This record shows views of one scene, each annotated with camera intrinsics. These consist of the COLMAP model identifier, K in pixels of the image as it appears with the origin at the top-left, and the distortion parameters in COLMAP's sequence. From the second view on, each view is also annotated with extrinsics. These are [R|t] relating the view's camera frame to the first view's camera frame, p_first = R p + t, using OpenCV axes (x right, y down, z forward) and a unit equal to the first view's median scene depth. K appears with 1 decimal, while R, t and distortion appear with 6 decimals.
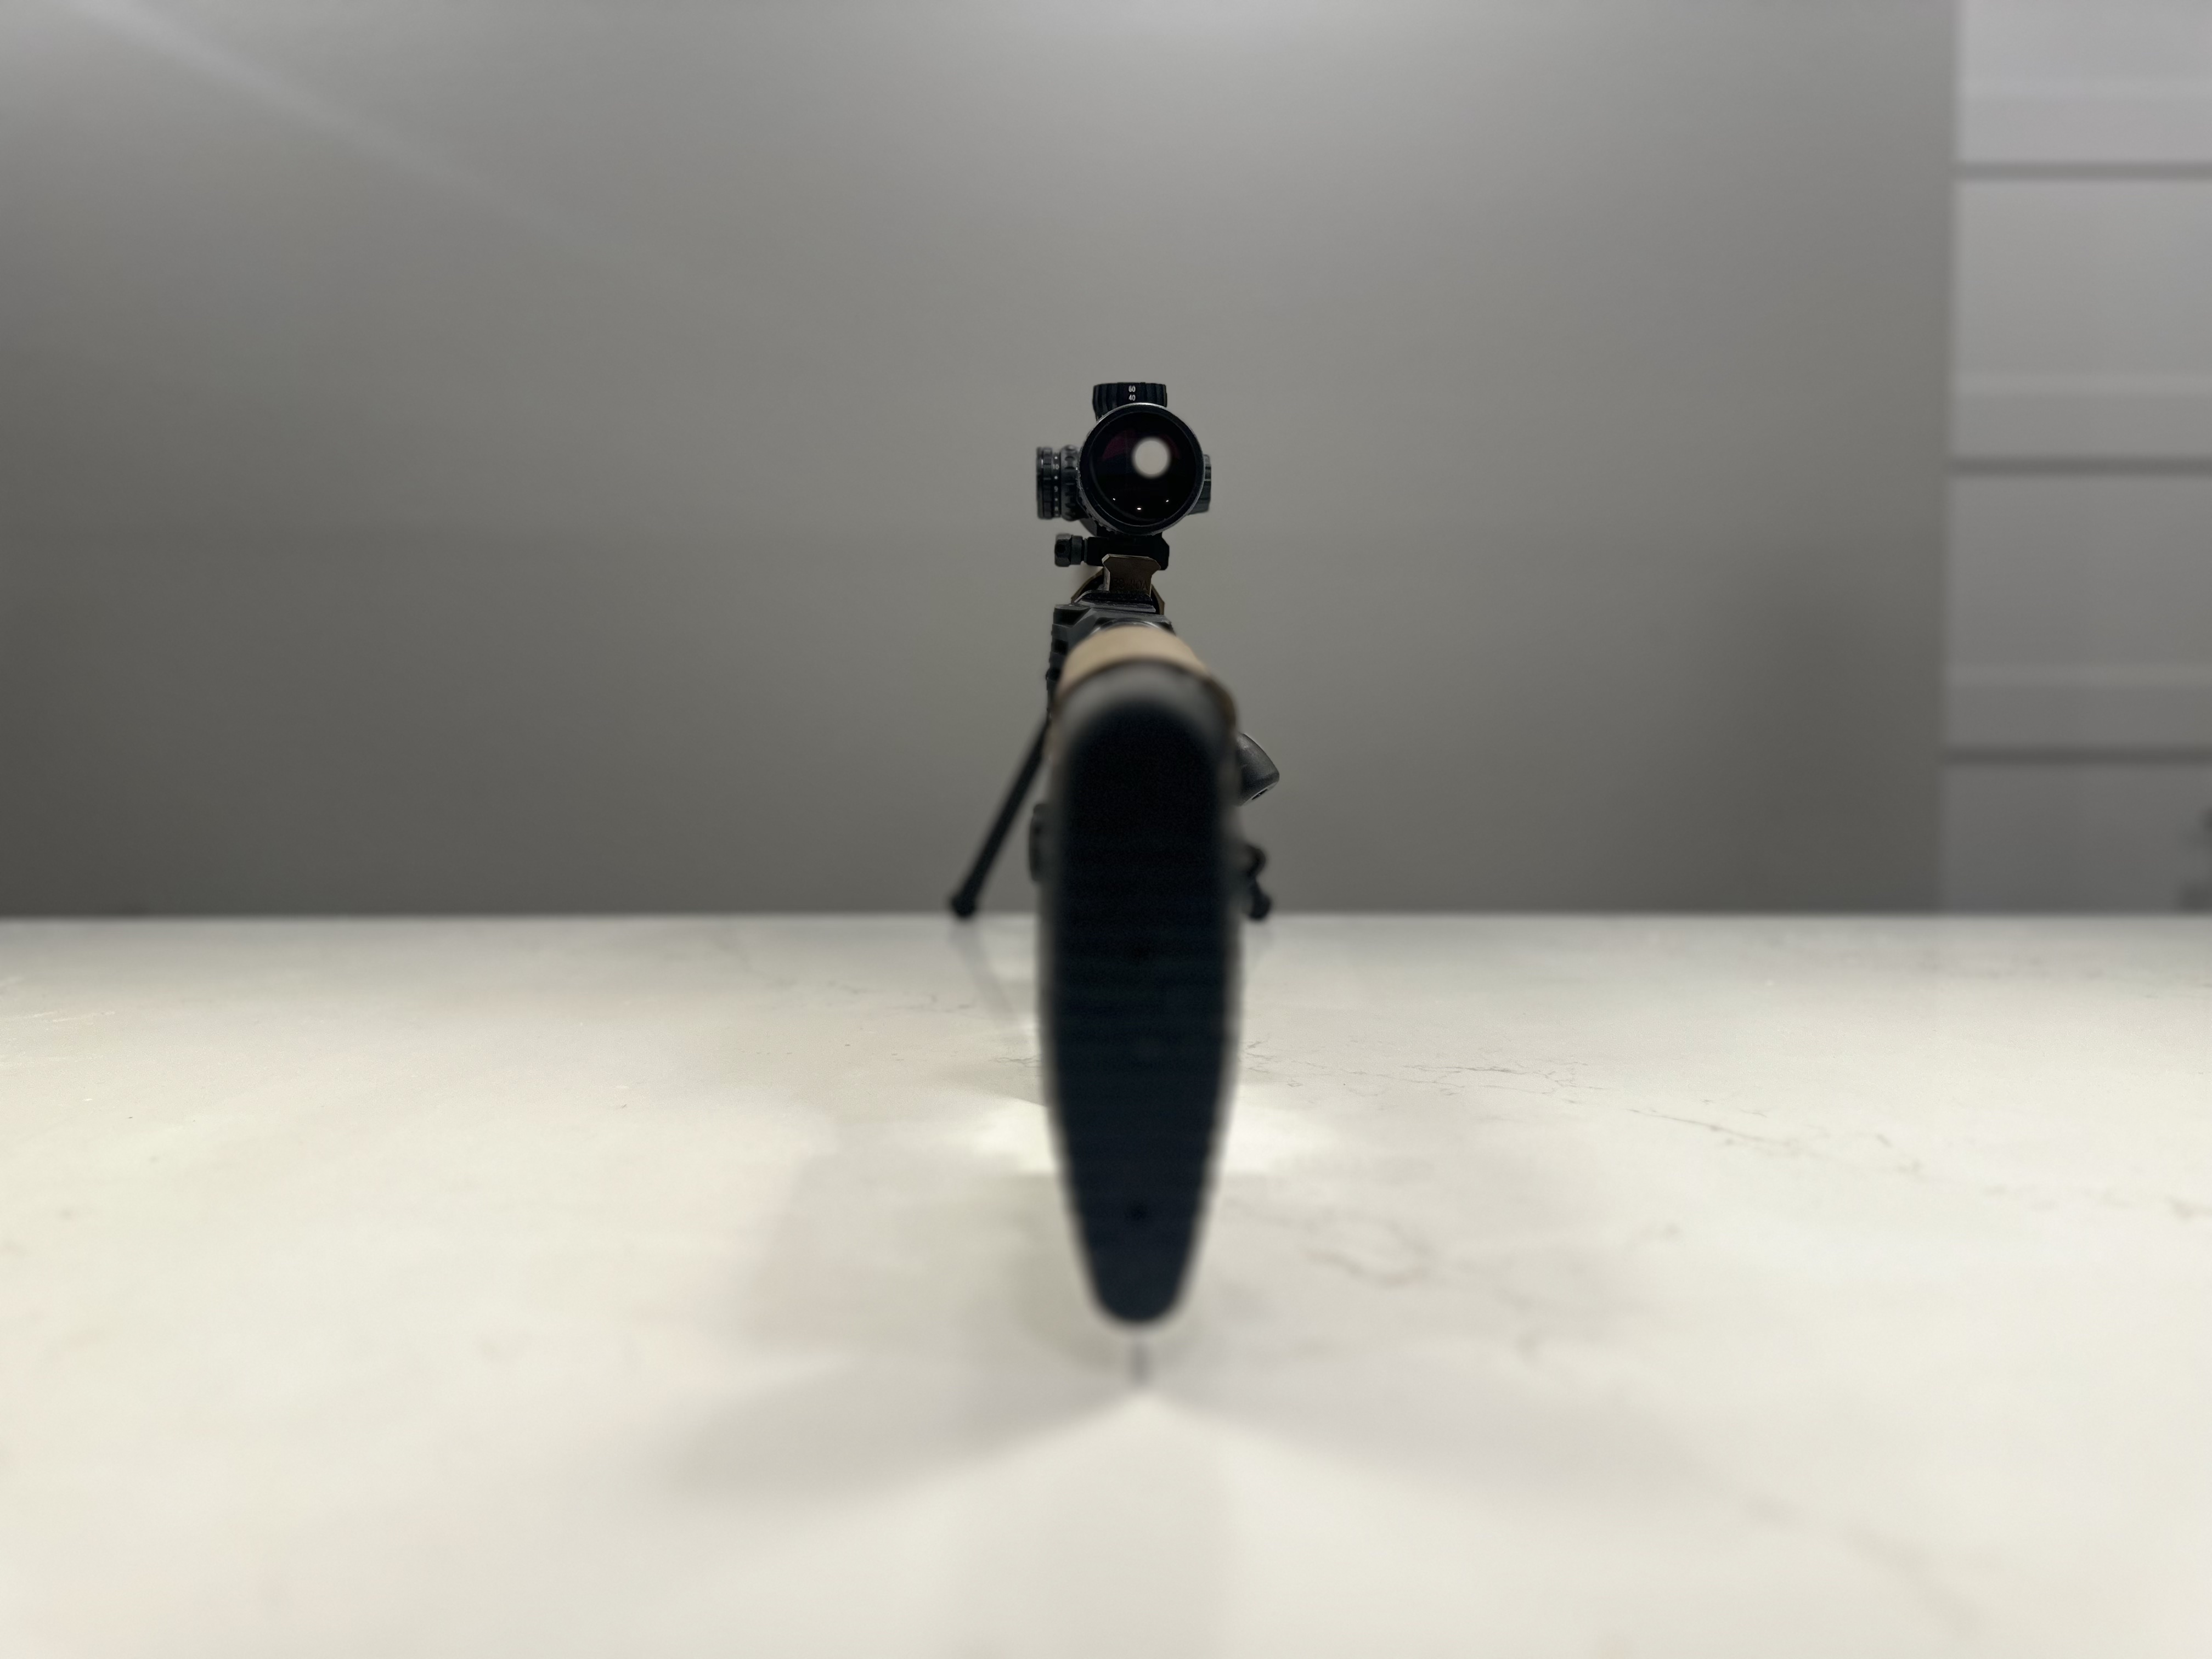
lens RADIAL K [[1575.8, 0, 1103.9], [0, 1575.8, 816.7], [0, 0, 1]] dist [0.006409, -0.019977]
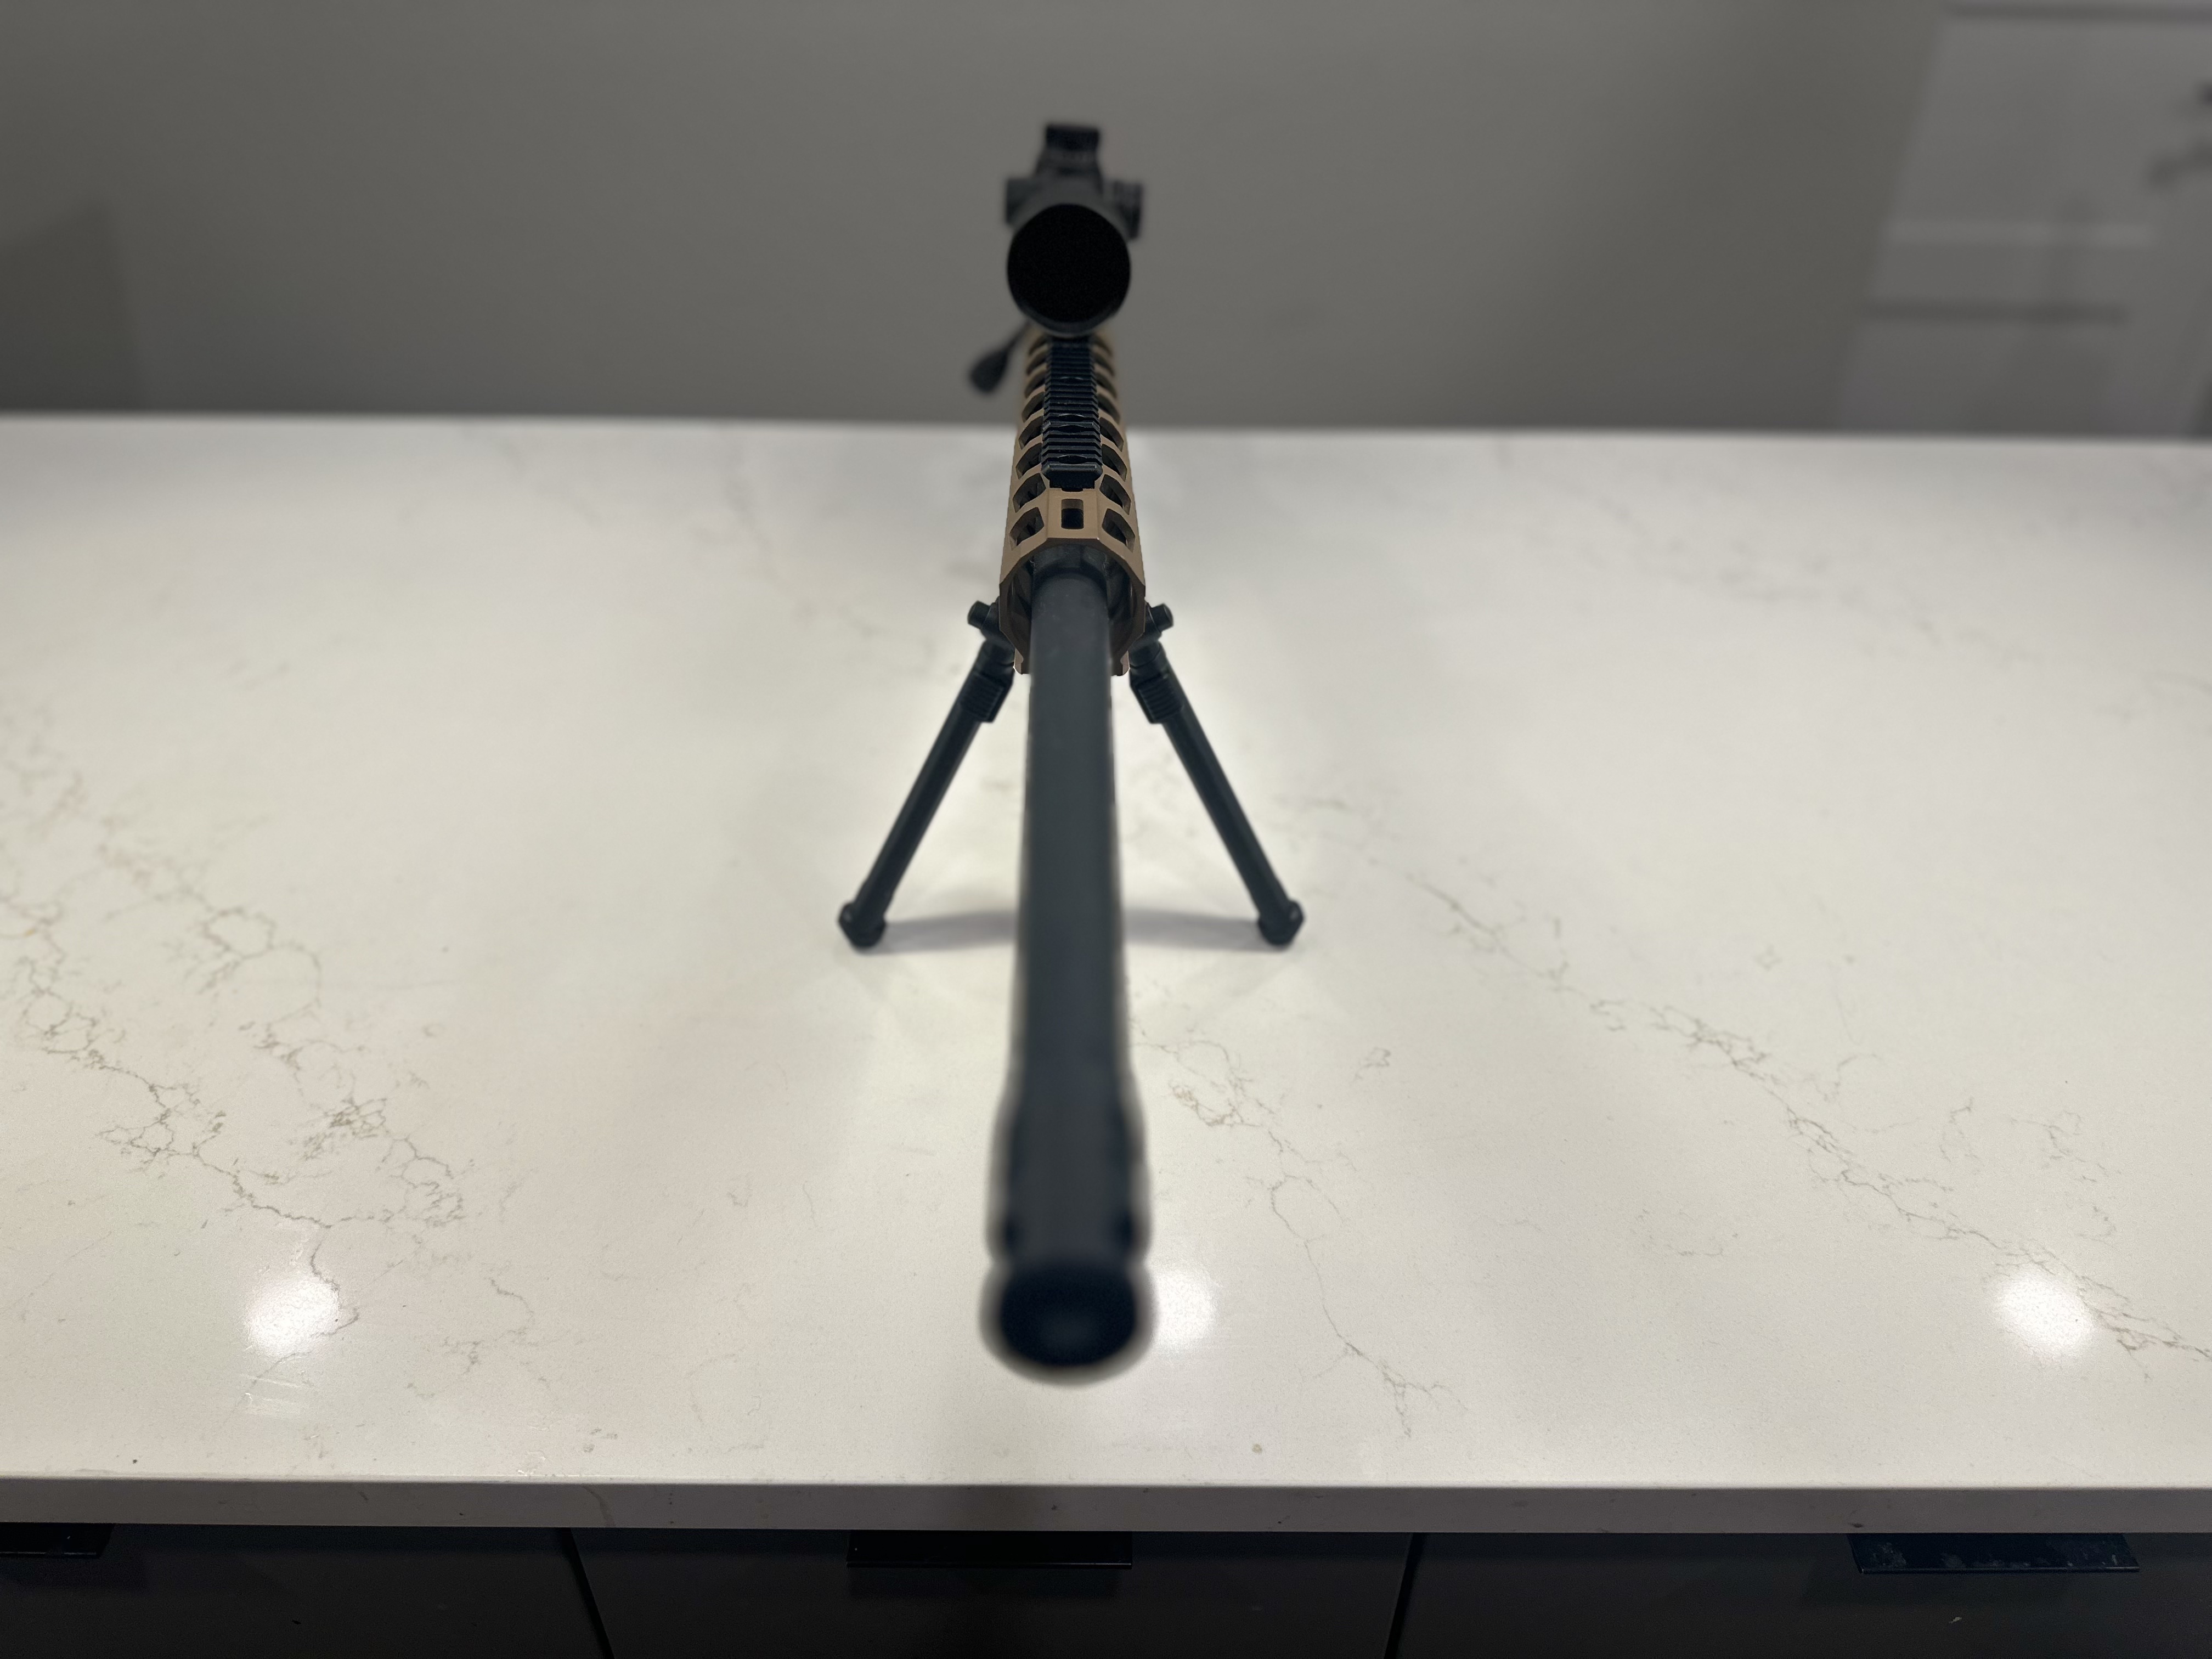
lens RADIAL K [[1575.8, 0, 1098.3], [0, 1575.8, 824.8], [0, 0, 1]] dist [0.006409, -0.019977]
pose [[0.999829, 0.002680, 0.018295, 0.007542], [-0.012429, 0.830002, 0.557622, -0.510701], [-0.013690, -0.557754, 0.829893, -0.156465]]
